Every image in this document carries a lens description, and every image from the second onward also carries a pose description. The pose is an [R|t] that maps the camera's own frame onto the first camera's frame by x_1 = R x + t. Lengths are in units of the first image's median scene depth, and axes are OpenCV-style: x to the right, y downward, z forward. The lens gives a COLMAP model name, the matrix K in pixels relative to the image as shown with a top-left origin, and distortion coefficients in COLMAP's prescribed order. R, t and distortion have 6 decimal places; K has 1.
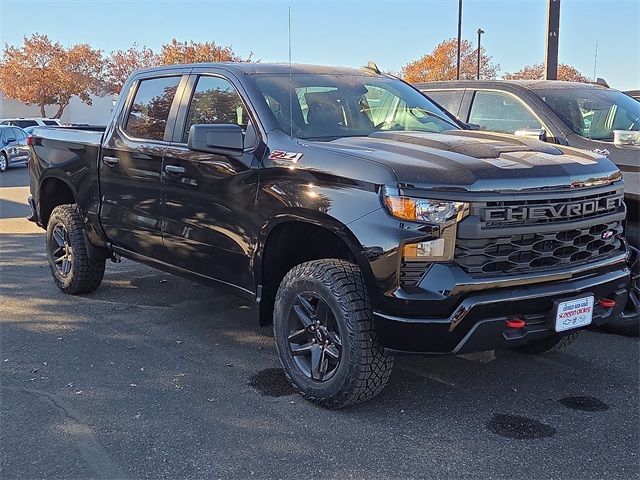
lens RADIAL K [[1016.7, 0, 329.8], [0, 1016.7, 253.5], [0, 0, 1]] dist [0.149605, 0.000000]
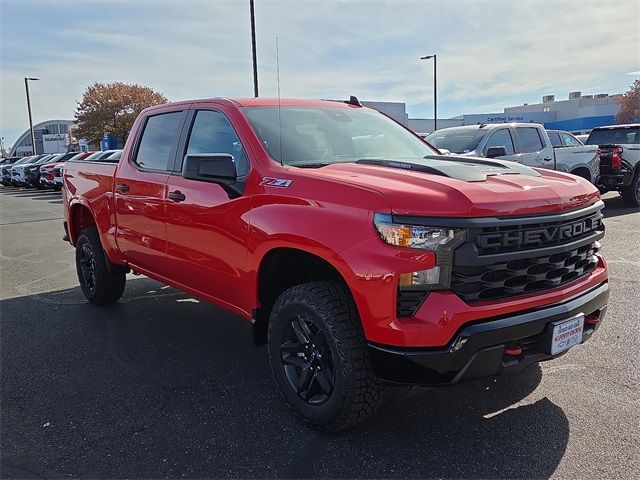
lens RADIAL K [[675.9, 0, 322.0], [0, 675.9, 245.5], [0, 0, 1]] dist [0.101173, 0.000000]
pose [[0.999628, -0.022727, 0.015094, -0.009276], [0.022597, 0.999706, 0.008749, -0.040185], [-0.015289, -0.008405, 0.999848, 0.334325]]
